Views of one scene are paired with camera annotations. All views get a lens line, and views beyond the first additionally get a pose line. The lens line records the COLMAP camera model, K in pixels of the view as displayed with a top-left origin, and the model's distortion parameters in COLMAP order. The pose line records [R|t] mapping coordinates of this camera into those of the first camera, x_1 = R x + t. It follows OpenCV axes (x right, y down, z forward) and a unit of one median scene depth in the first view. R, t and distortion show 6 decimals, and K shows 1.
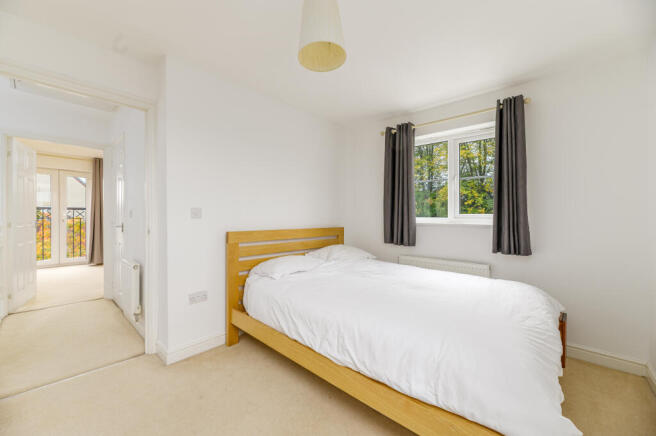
lens RADIAL K [[269.0, 0, 328.0], [0, 269.0, 218.0], [0, 0, 1]] dist [-0.000105, -0.000028]
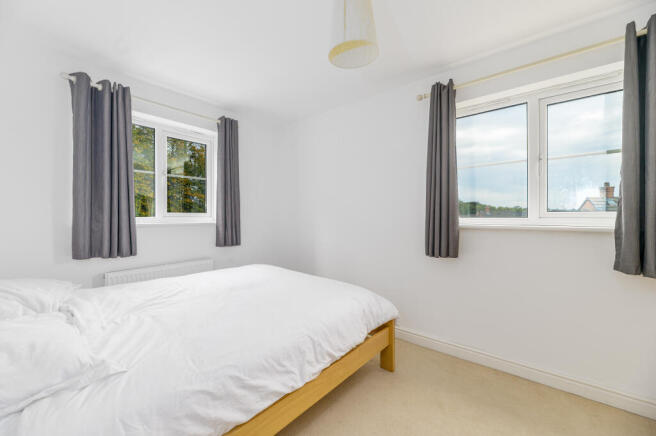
lens RADIAL K [[257.7, 0, 326.4], [0, 257.7, 215.2], [0, 0, 1]] dist [-0.000914, -0.000063]
pose [[-0.039066, -0.007428, 0.999209, -0.491036], [0.002737, 0.999968, 0.007541, -0.014166], [-0.999233, 0.003029, -0.039044, 0.573807]]
